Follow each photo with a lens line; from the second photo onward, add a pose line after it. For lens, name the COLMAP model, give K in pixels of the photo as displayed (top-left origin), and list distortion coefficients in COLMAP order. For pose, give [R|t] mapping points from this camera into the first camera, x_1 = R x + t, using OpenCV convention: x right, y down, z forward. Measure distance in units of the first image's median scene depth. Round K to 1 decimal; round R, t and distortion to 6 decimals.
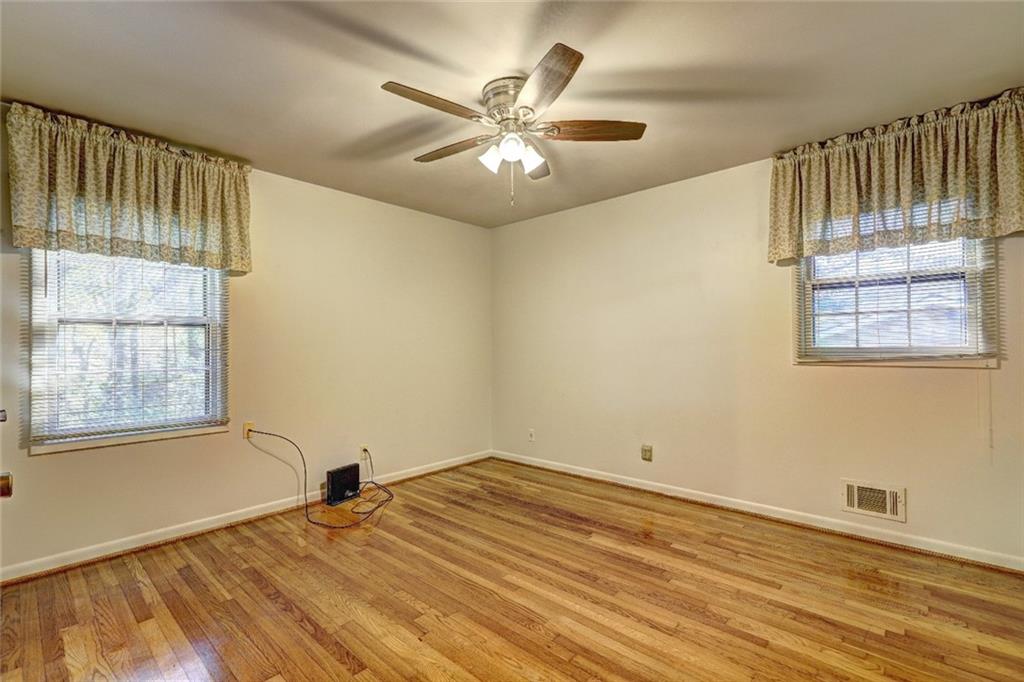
lens RADIAL K [[461.1, 0, 508.8], [0, 461.1, 344.1], [0, 0, 1]] dist [-0.002465, 0.000460]
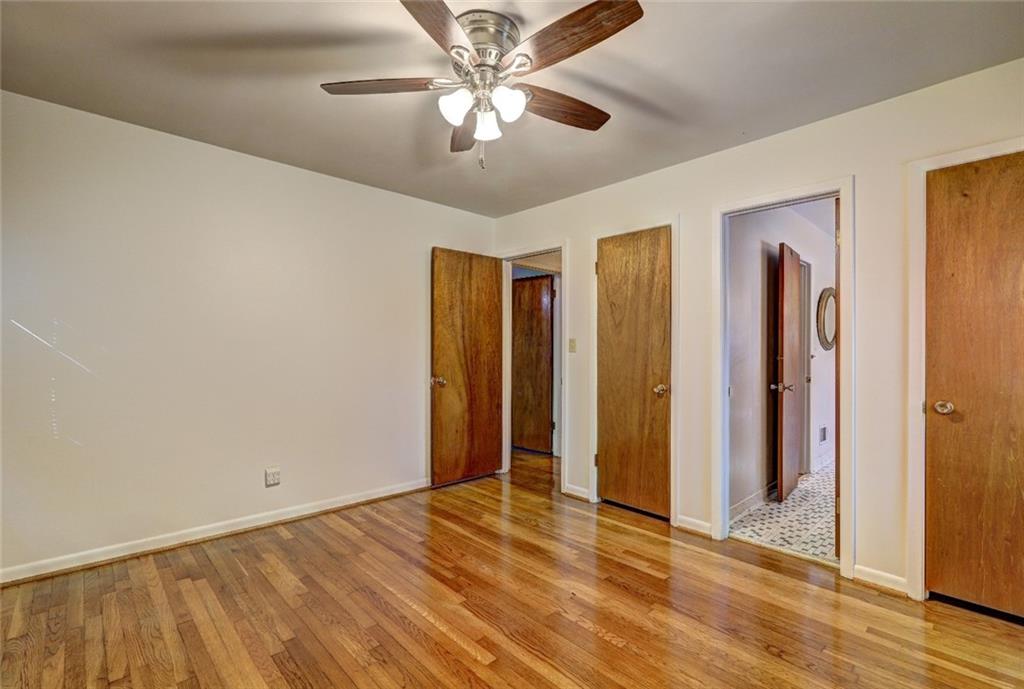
lens RADIAL K [[460.2, 0, 512.0], [0, 460.2, 344.5], [0, 0, 1]] dist [0.000848, 0.000263]
pose [[-0.997466, 0.006867, 0.070812, -0.080339], [0.005185, 0.999701, -0.023910, 0.013075], [-0.070955, -0.023482, -0.997203, 1.402526]]
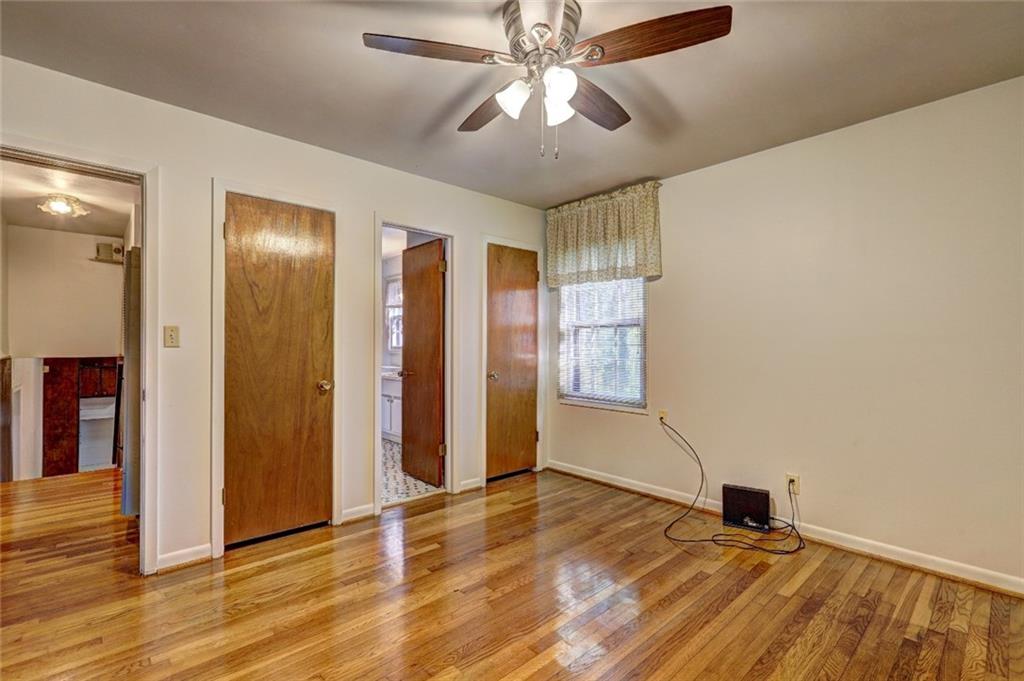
lens RADIAL K [[461.1, 0, 508.8], [0, 461.1, 343.6], [0, 0, 1]] dist [-0.002465, 0.000460]
pose [[-0.090484, 0.011041, -0.995837, 0.614663], [0.006258, 0.999925, 0.010518, -0.006302], [0.995878, -0.005281, -0.090546, 0.786488]]
